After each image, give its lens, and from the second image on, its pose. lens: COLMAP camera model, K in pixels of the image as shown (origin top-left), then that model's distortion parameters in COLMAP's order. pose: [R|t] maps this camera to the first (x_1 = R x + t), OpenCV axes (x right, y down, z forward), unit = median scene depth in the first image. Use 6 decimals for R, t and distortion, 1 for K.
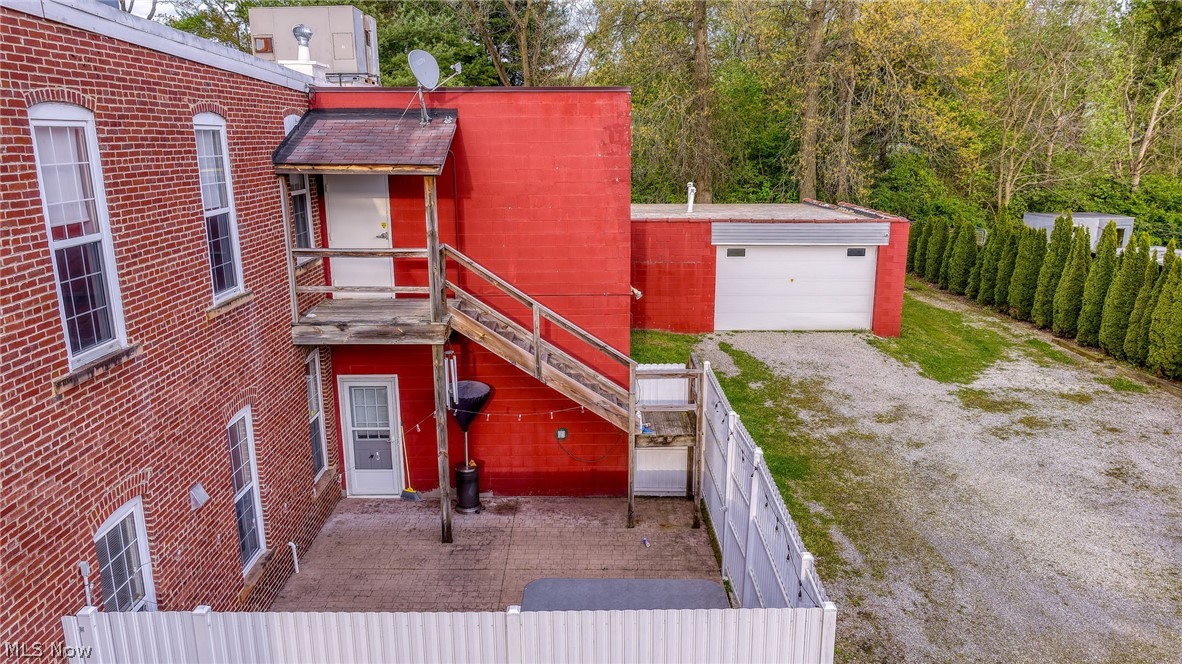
lens RADIAL K [[829.8, 0, 591.0], [0, 829.8, 332.0], [0, 0, 1]] dist [0.010366, -0.000145]
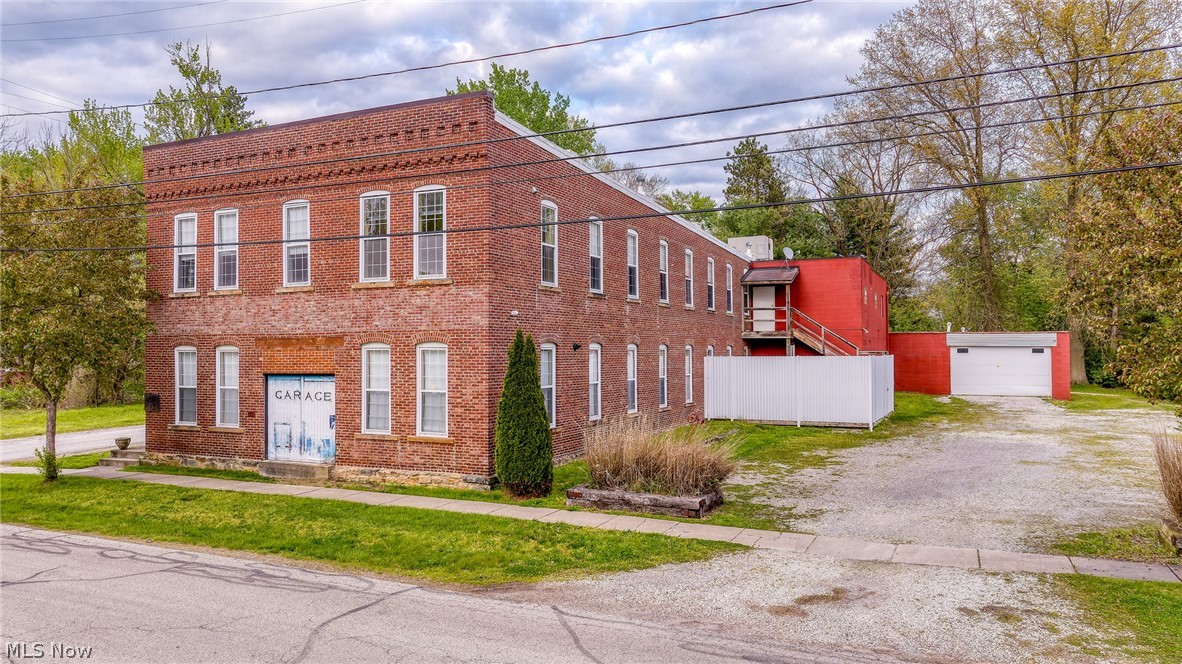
lens RADIAL K [[829.8, 0, 591.0], [0, 829.8, 332.0], [0, 0, 1]] dist [0.010366, -0.000145]
pose [[0.901576, -0.008400, -0.432539, 0.444691], [-0.101377, 0.967871, -0.230104, 0.710592], [0.420575, 0.251306, 0.871758, -1.819618]]
